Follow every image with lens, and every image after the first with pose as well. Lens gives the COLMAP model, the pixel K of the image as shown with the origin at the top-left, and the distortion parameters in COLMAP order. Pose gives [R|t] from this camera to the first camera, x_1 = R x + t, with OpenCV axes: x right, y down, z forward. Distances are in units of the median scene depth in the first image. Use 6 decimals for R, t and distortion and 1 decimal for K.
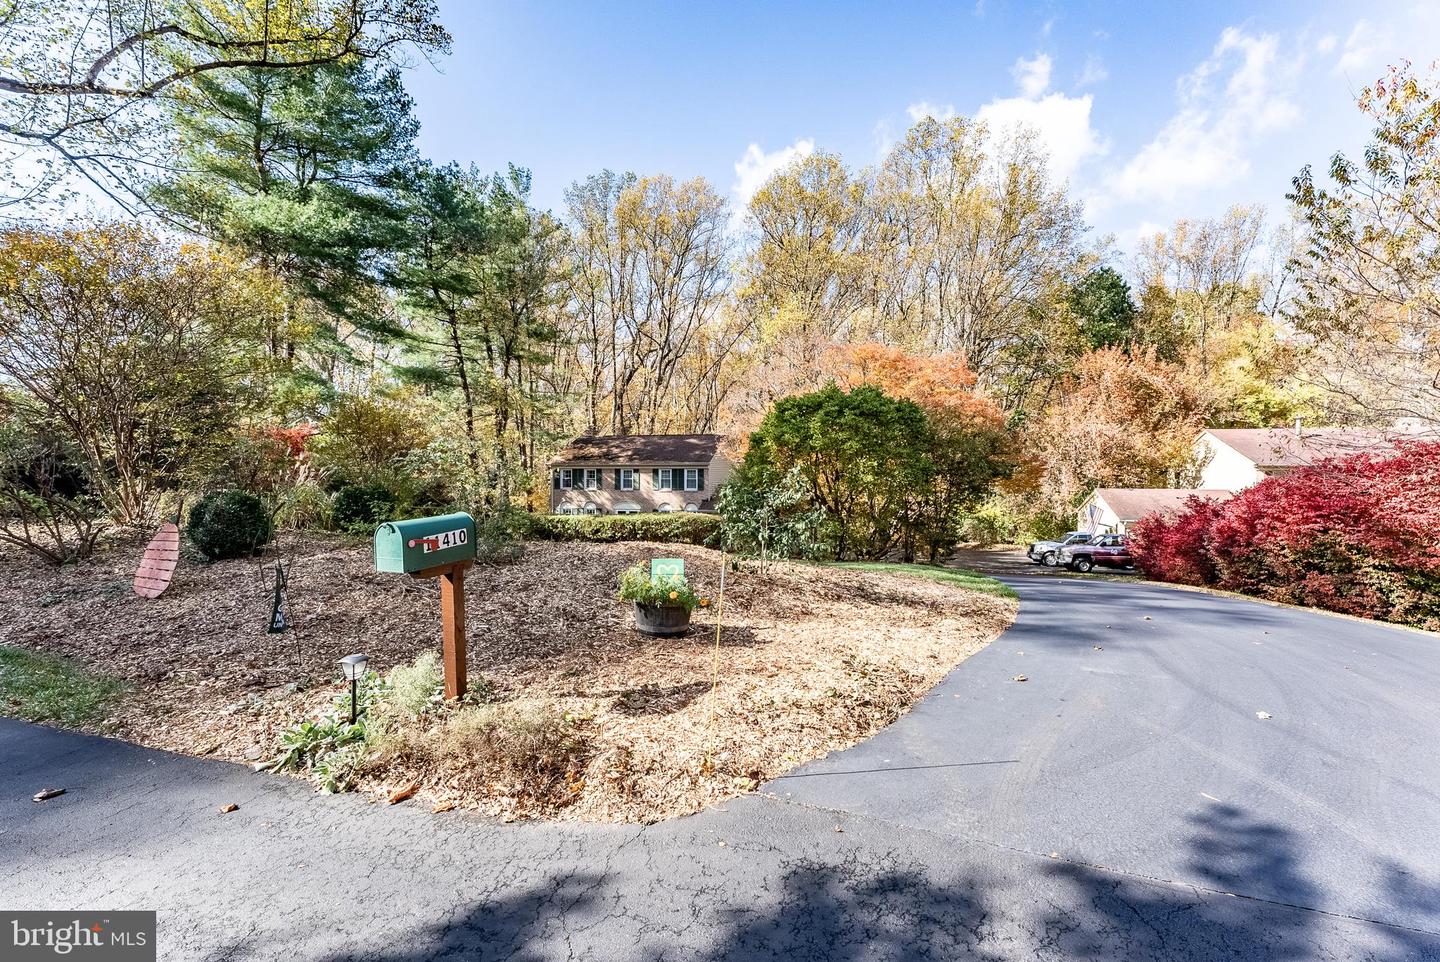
lens RADIAL K [[628.6, 0, 714.9], [0, 628.6, 478.6], [0, 0, 1]] dist [-0.004006, -0.000222]
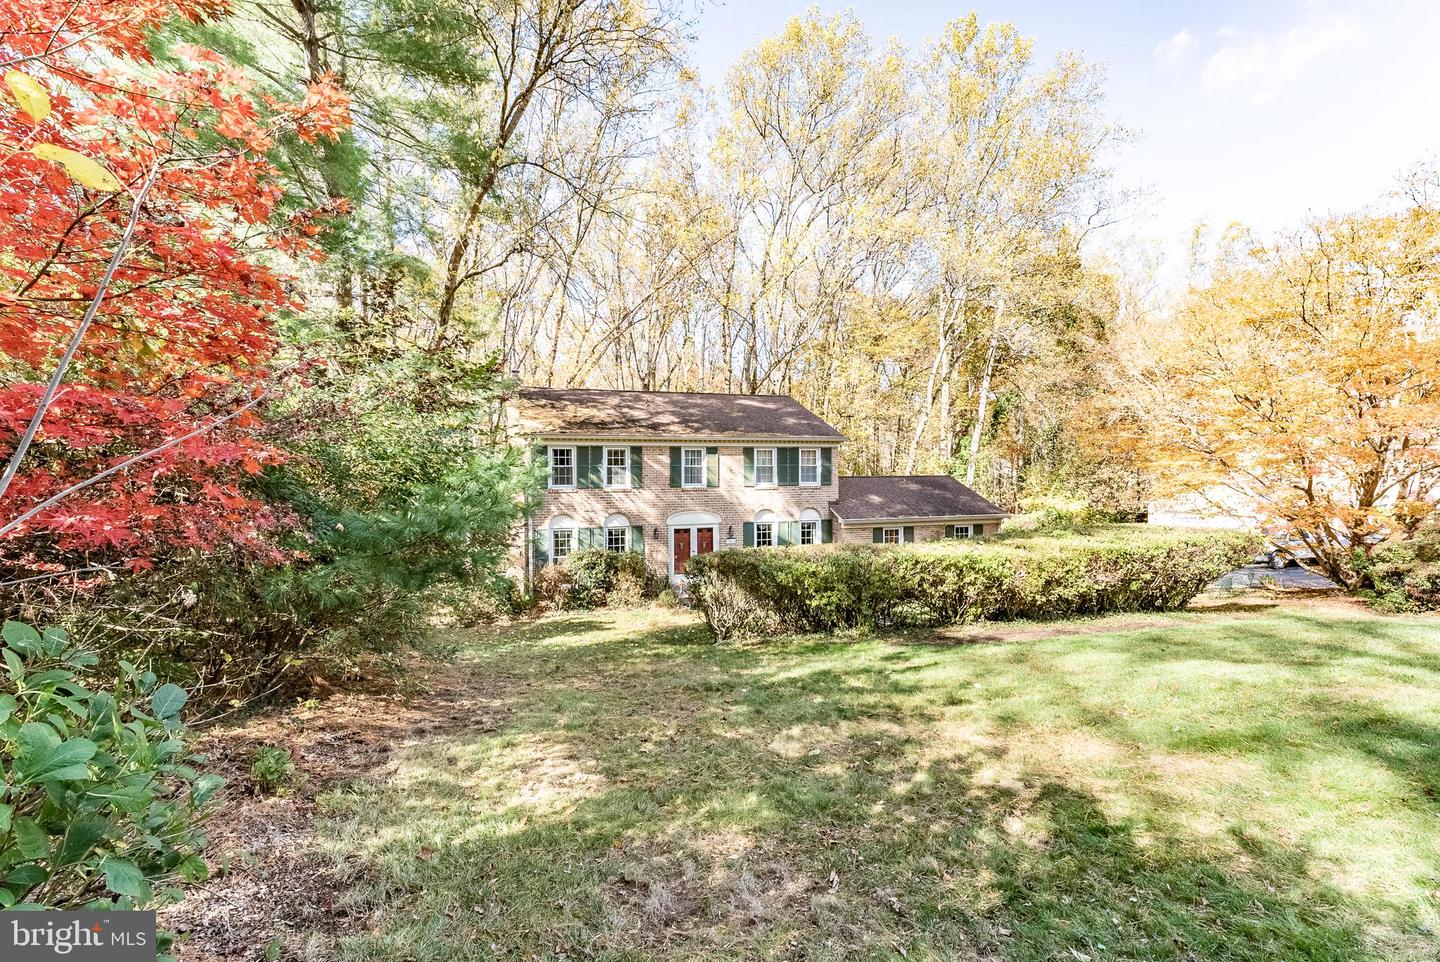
lens RADIAL K [[628.6, 0, 727.8], [0, 628.6, 475.6], [0, 0, 1]] dist [-0.004006, -0.000222]
pose [[0.843866, -0.007194, 0.536506, -0.398107], [0.011475, 0.999923, -0.004641, 0.011218], [-0.536432, 0.010073, 0.843883, 0.546455]]
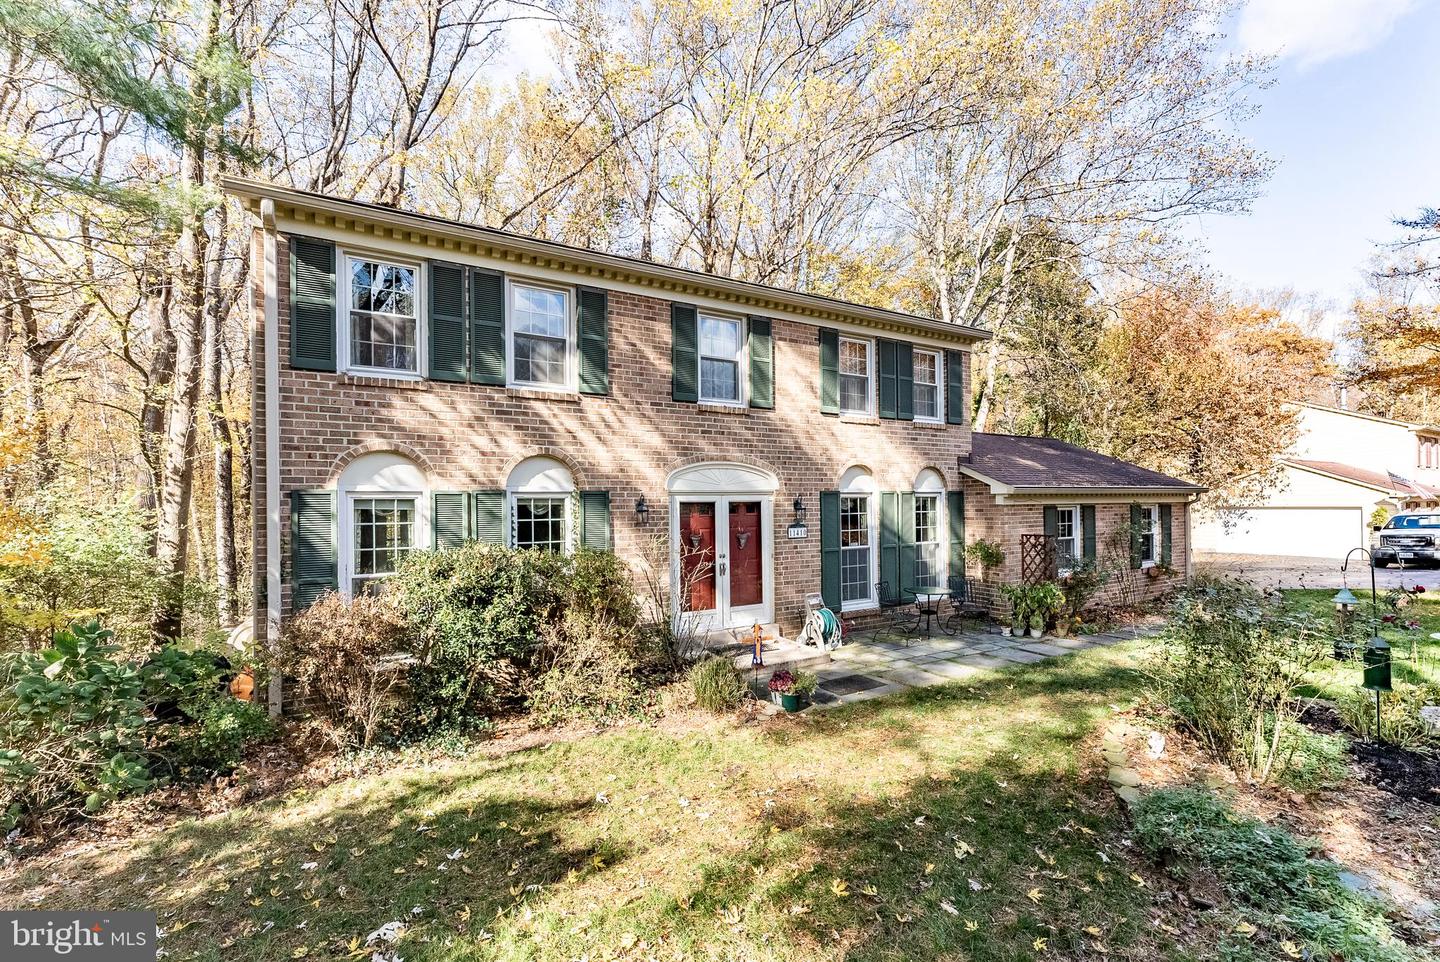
lens RADIAL K [[607.5, 0, 721.9], [0, 607.5, 504.0], [0, 0, 1]] dist [0.004233, 0.000083]
pose [[0.714743, -0.006526, 0.699357, -0.293402], [0.023345, 0.999622, -0.014532, 0.056425], [-0.698998, 0.026713, 0.714625, 0.850318]]
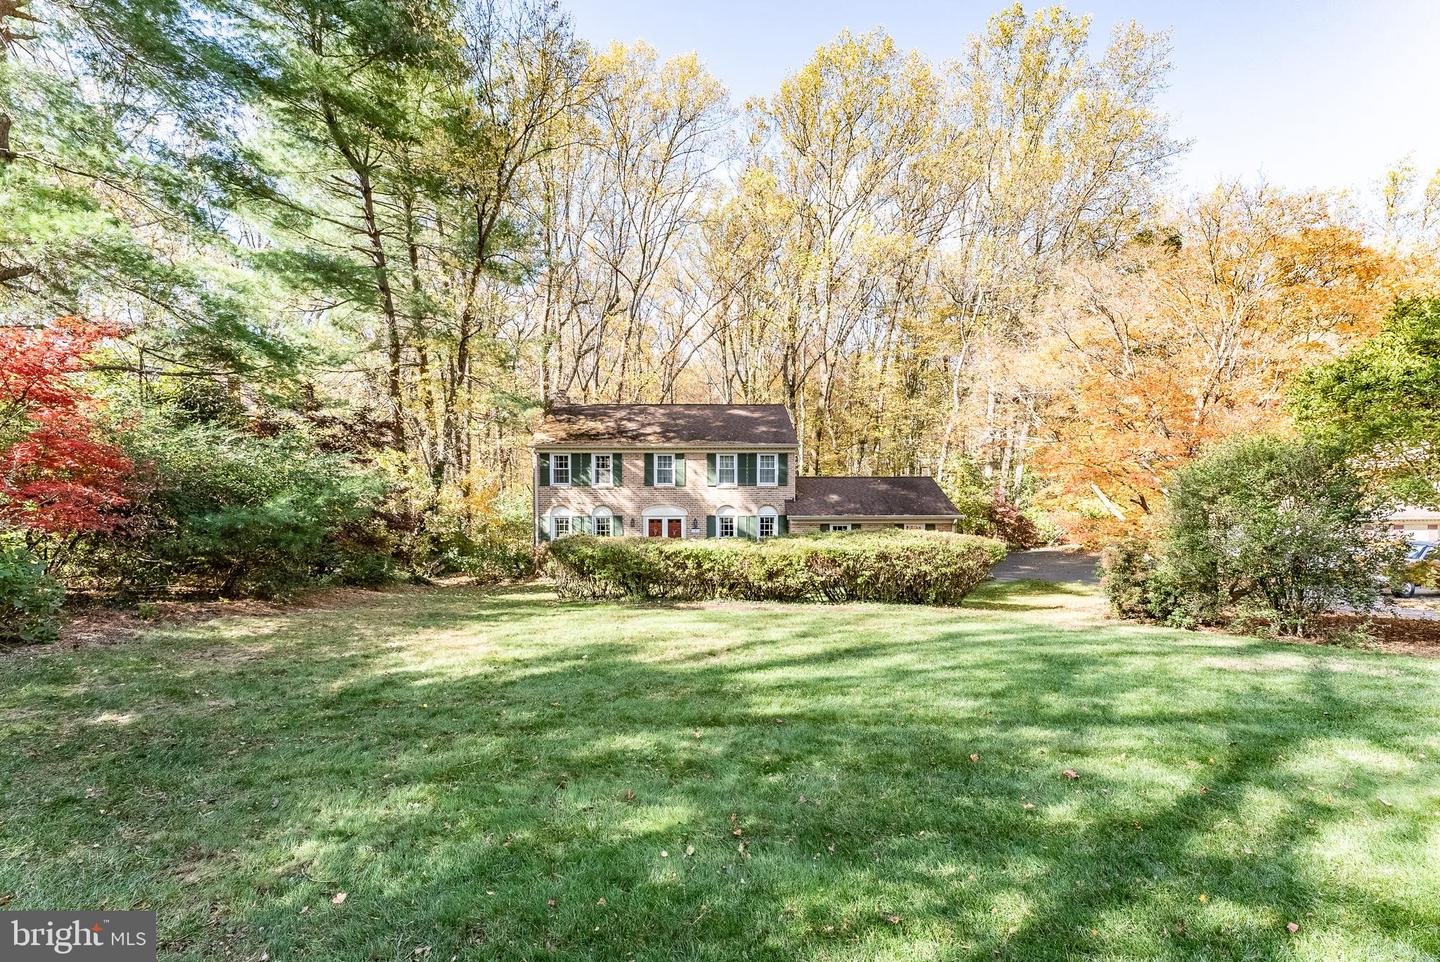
lens RADIAL K [[628.6, 0, 723.3], [0, 628.6, 476.2], [0, 0, 1]] dist [-0.004006, -0.000222]
pose [[0.961737, -0.007646, 0.273868, -0.259236], [0.002583, 0.999819, 0.018841, -0.004035], [-0.273962, -0.017413, 0.961583, 0.365499]]
